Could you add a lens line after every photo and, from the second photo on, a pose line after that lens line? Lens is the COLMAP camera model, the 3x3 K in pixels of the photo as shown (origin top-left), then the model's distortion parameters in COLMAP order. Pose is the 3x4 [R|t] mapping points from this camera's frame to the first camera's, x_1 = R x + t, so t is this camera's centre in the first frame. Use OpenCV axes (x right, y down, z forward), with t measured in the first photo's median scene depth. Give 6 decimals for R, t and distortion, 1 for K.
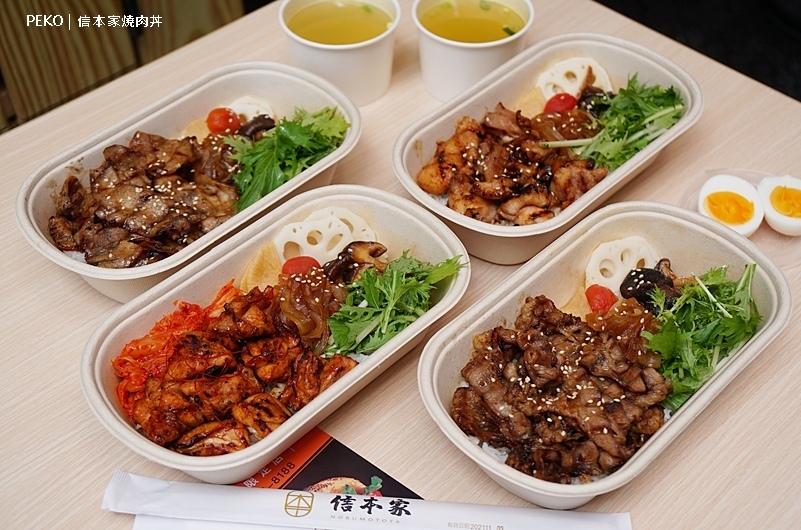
lens RADIAL K [[1010.7, 0, 400.5], [0, 1010.7, 265.0], [0, 0, 1]] dist [0.003659, 0.012817]
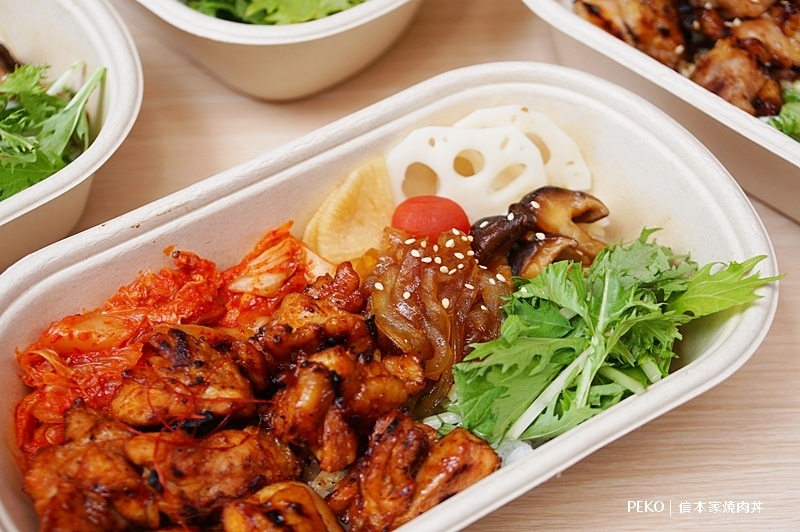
lens RADIAL K [[1415.6, 0, 400.0], [0, 1415.6, 266.0], [0, 0, 1]] dist [0.016847, 0.096324]
pose [[0.971298, 0.195441, -0.135585, -0.015036], [-0.179470, 0.976229, 0.121522, -0.060296], [0.156113, -0.093700, 0.983285, 0.326843]]
